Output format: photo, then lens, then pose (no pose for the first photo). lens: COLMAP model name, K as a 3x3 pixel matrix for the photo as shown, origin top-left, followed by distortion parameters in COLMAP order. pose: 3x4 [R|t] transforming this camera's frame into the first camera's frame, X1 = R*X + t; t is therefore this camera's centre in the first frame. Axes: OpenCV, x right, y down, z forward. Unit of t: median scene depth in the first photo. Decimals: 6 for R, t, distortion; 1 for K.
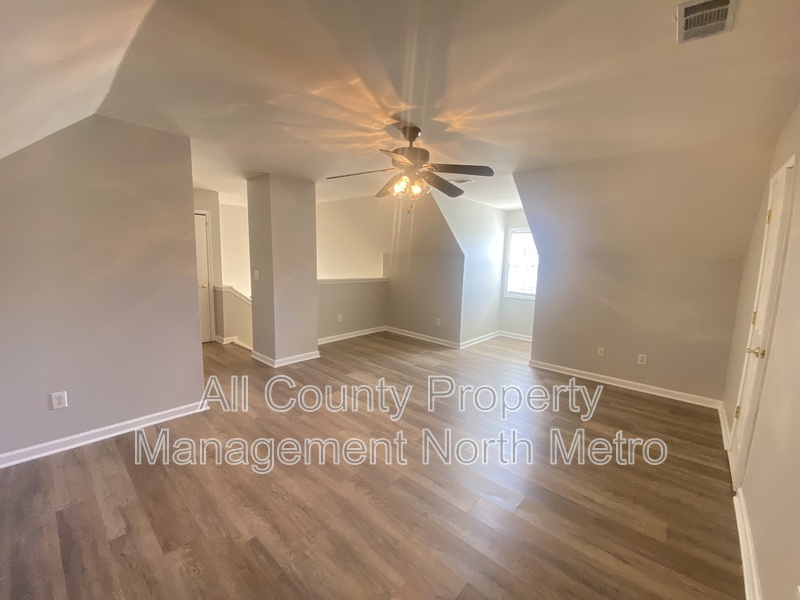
lens RADIAL K [[332.9, 0, 398.1], [0, 332.9, 298.0], [0, 0, 1]] dist [0.019439, -0.002746]
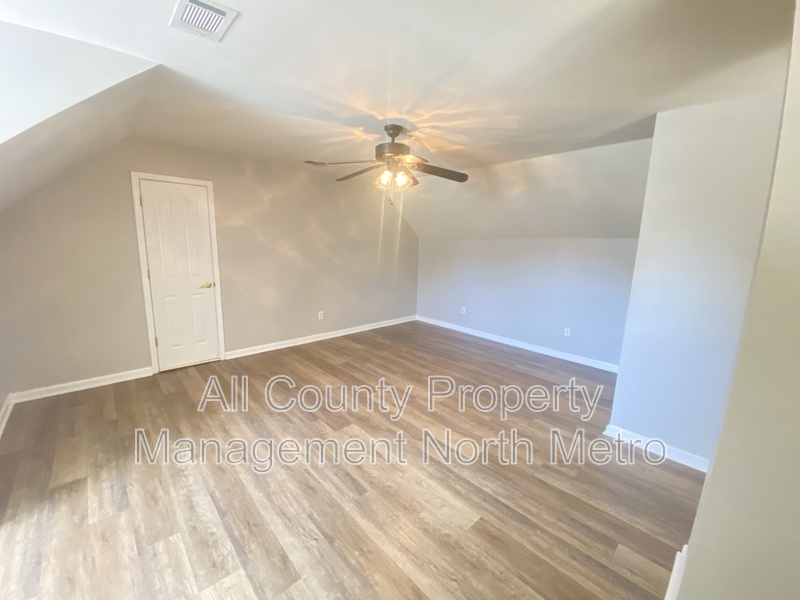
lens RADIAL K [[332.9, 0, 396.1], [0, 332.9, 298.7], [0, 0, 1]] dist [0.019439, -0.002746]
pose [[-0.994121, -0.067235, 0.084874, -0.097296], [-0.040227, 0.957083, 0.287008, -0.278448], [-0.100528, 0.281907, -0.954161, 2.178135]]
